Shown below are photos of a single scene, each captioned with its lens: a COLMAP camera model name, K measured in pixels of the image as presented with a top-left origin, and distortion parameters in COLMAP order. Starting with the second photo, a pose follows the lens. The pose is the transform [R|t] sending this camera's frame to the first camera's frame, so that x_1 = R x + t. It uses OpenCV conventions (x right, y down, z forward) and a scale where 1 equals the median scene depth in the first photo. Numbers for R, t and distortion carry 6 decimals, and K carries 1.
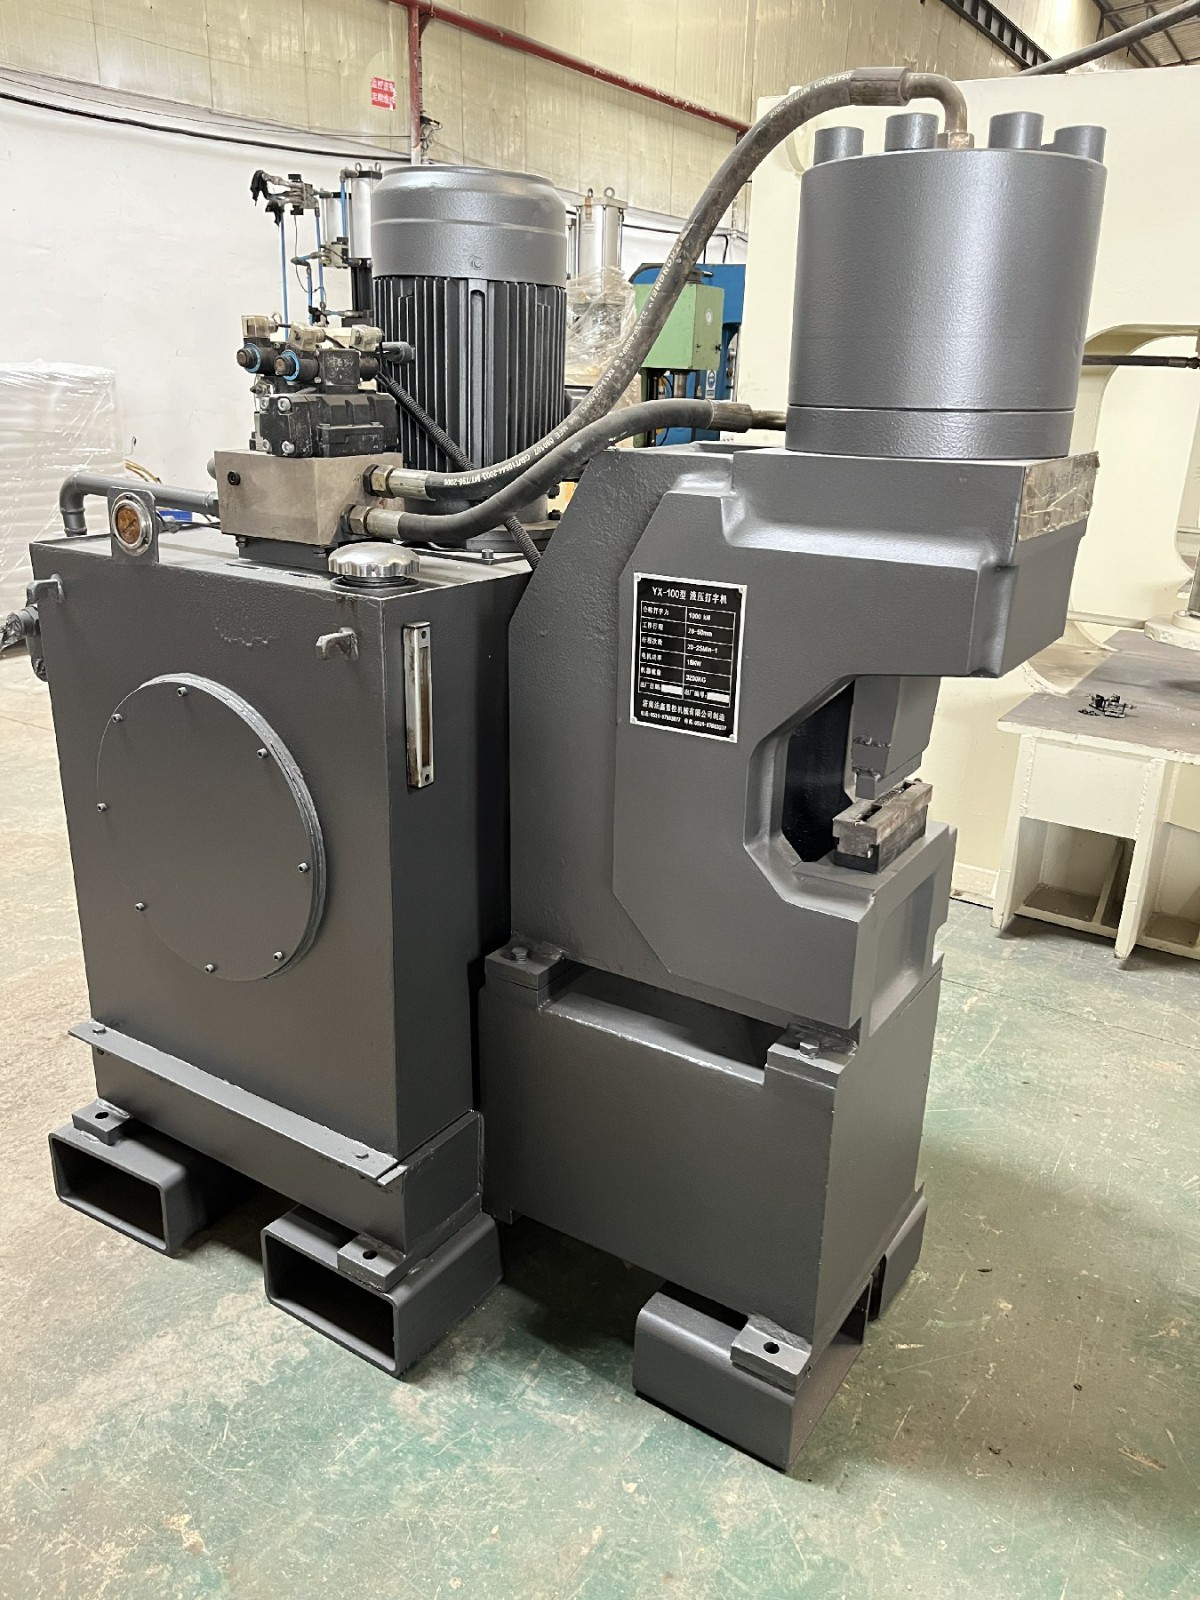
lens RADIAL K [[1211.0, 0, 611.3], [0, 1211.0, 815.4], [0, 0, 1]] dist [0.072677, -0.109658]
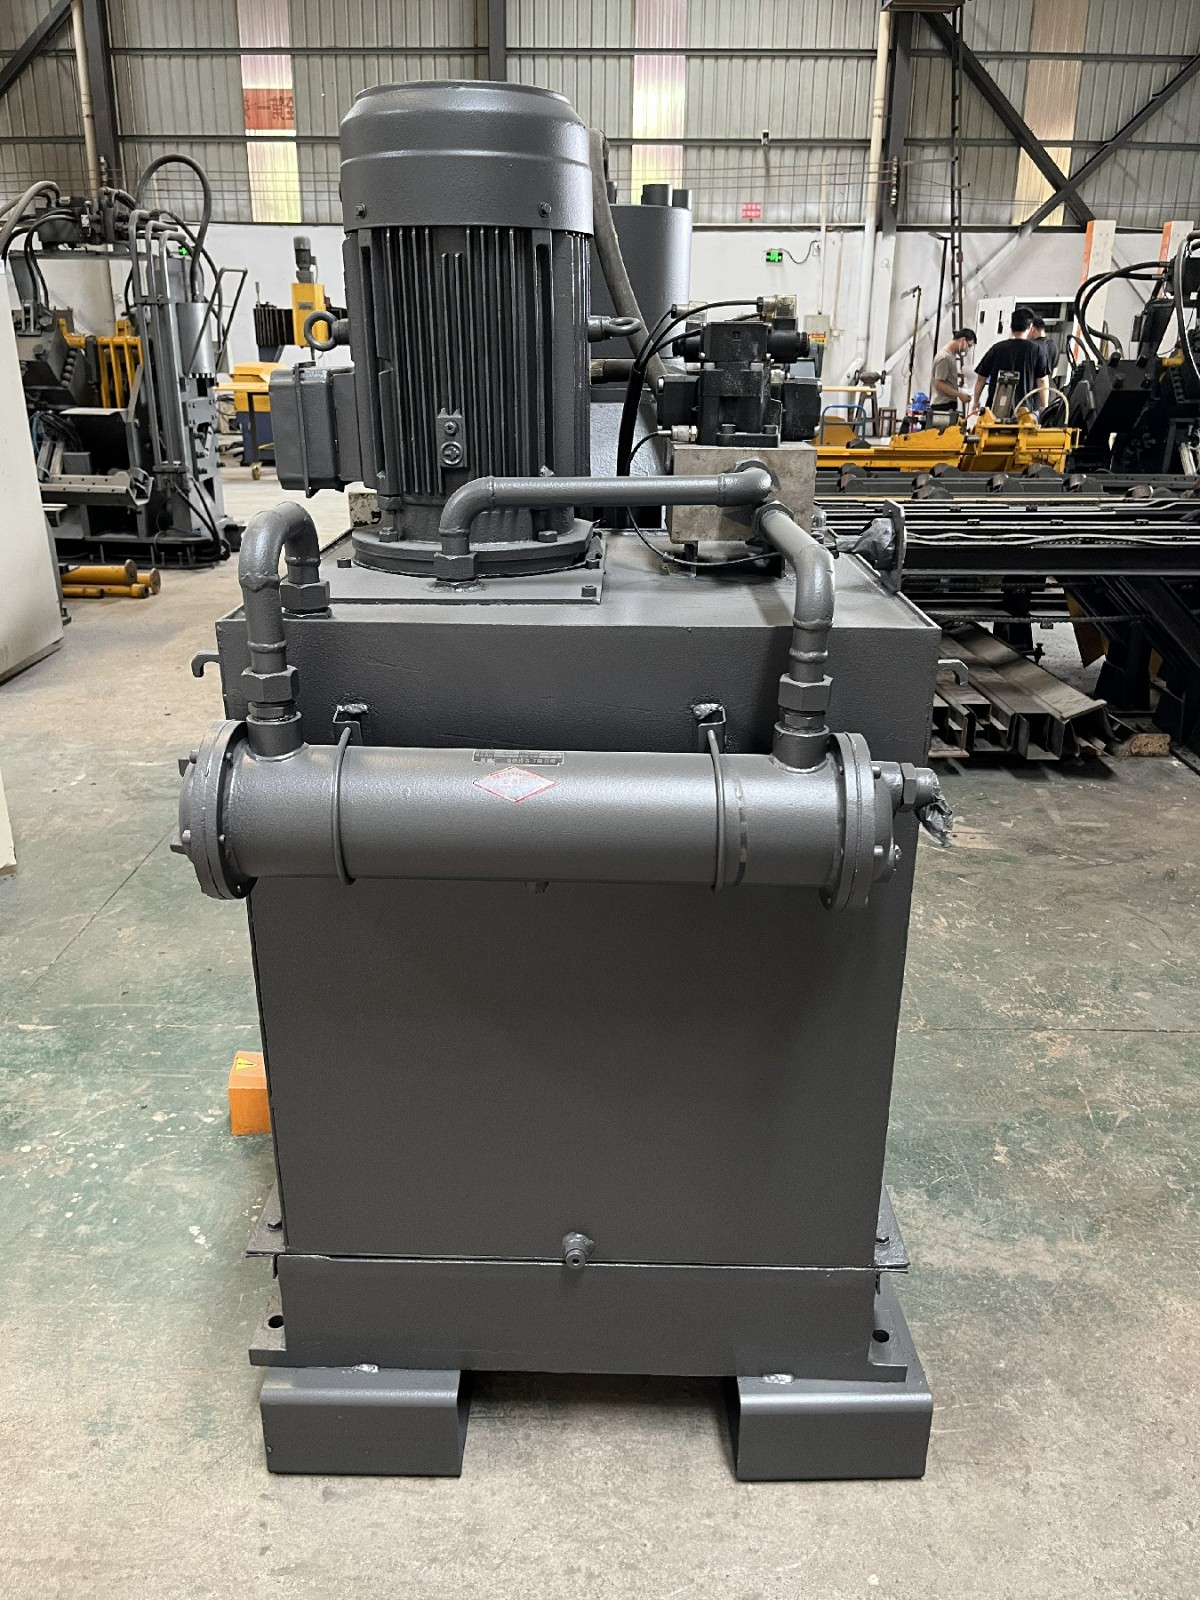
lens RADIAL K [[1211.0, 0, 591.6], [0, 1211.0, 815.1], [0, 0, 1]] dist [0.072677, -0.109658]
pose [[-0.516978, -0.341099, 0.785102, -1.020615], [0.277450, 0.800891, 0.530655, -0.599820], [-0.809787, 0.492164, -0.319405, 1.539582]]
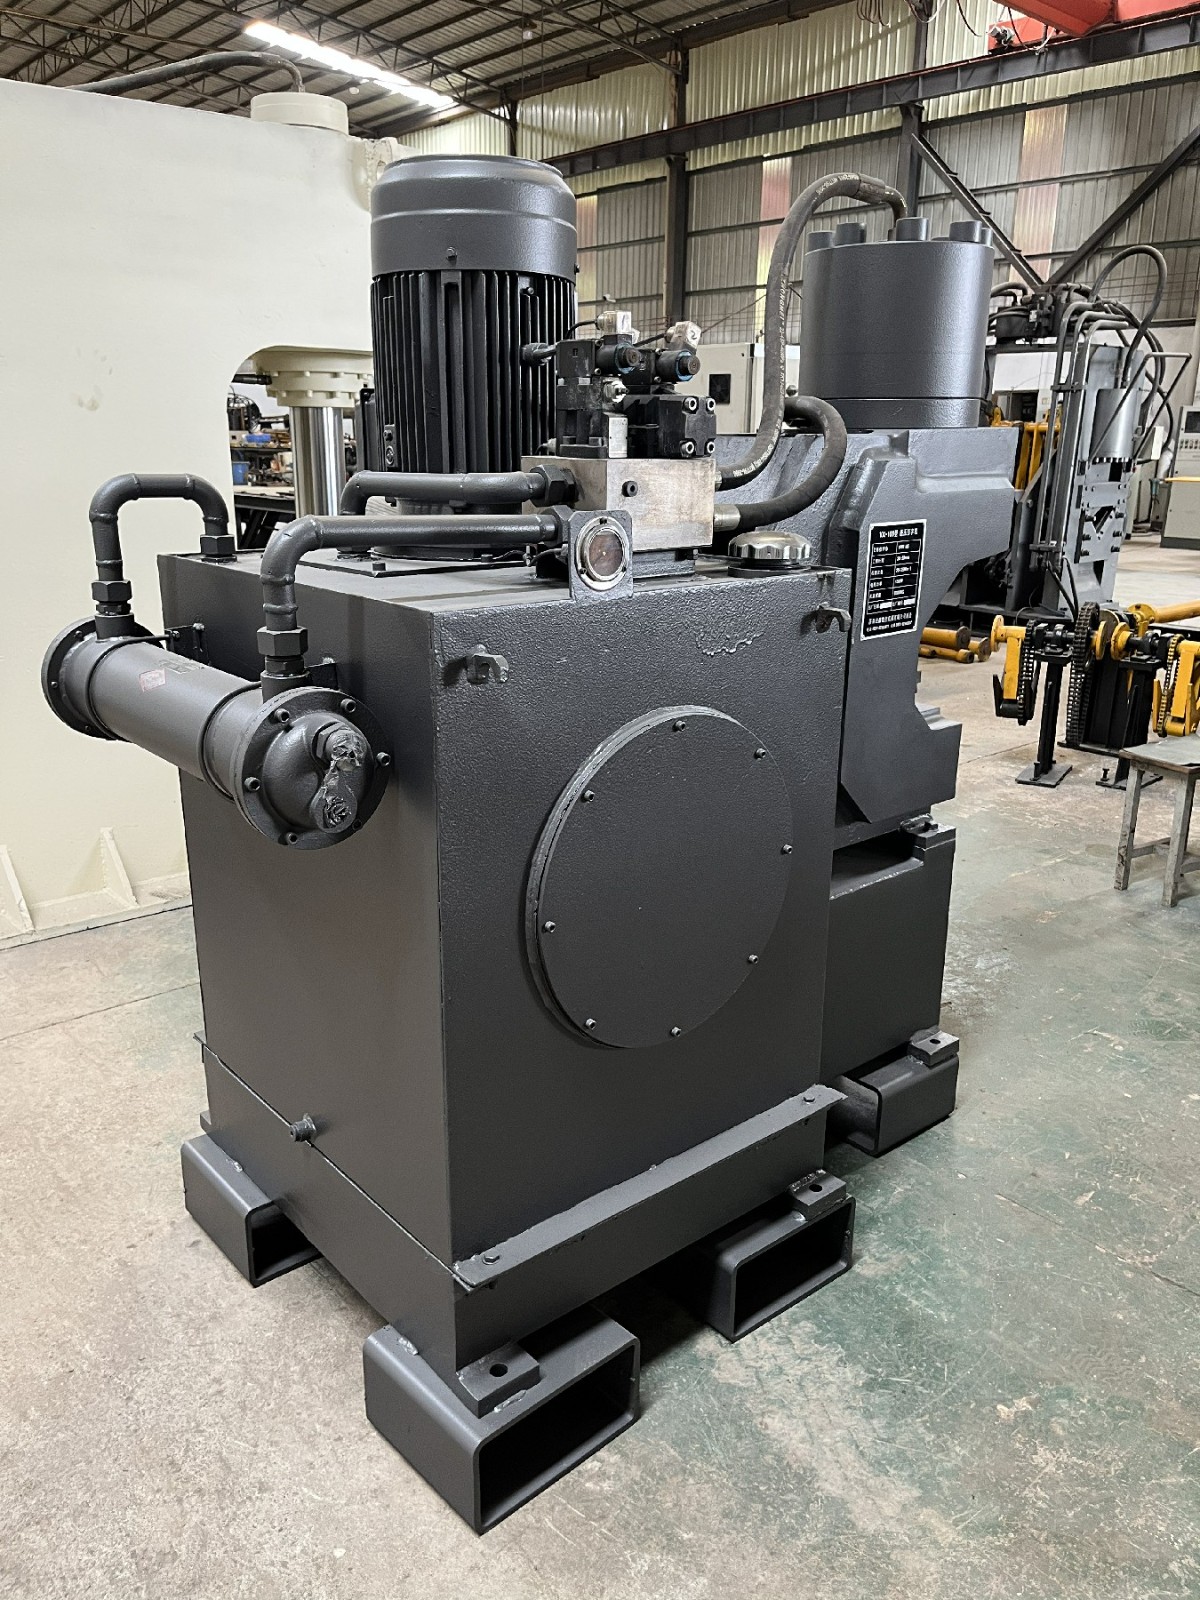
lens RADIAL K [[1211.0, 0, 603.2], [0, 1211.0, 812.5], [0, 0, 1]] dist [0.072677, -0.109658]
pose [[0.293319, -0.310384, 0.904227, -1.199588], [0.325794, 0.921667, 0.210687, -0.249291], [-0.898789, 0.232793, 0.371464, 0.737626]]
